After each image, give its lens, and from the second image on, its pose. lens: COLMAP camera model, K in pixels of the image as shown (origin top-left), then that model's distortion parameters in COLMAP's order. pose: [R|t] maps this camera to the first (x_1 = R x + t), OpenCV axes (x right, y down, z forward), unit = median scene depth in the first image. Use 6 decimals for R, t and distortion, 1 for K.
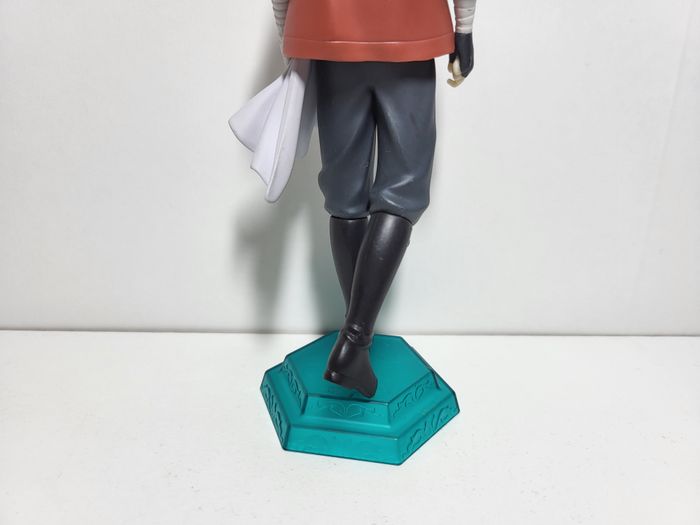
lens RADIAL K [[528.9, 0, 350.0], [0, 528.9, 262.5], [0, 0, 1]] dist [0.025416, 0.000435]
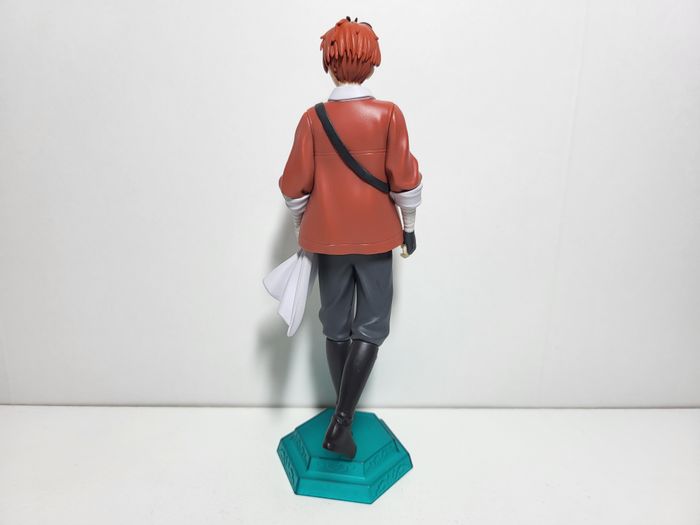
lens RADIAL K [[528.9, 0, 350.0], [0, 528.9, 262.5], [0, 0, 1]] dist [0.025416, 0.000435]
pose [[0.999773, 0.002844, 0.021128, -0.001604], [-0.001288, 0.997310, -0.073290, -0.199677], [-0.021280, 0.073246, 0.997087, -0.575365]]
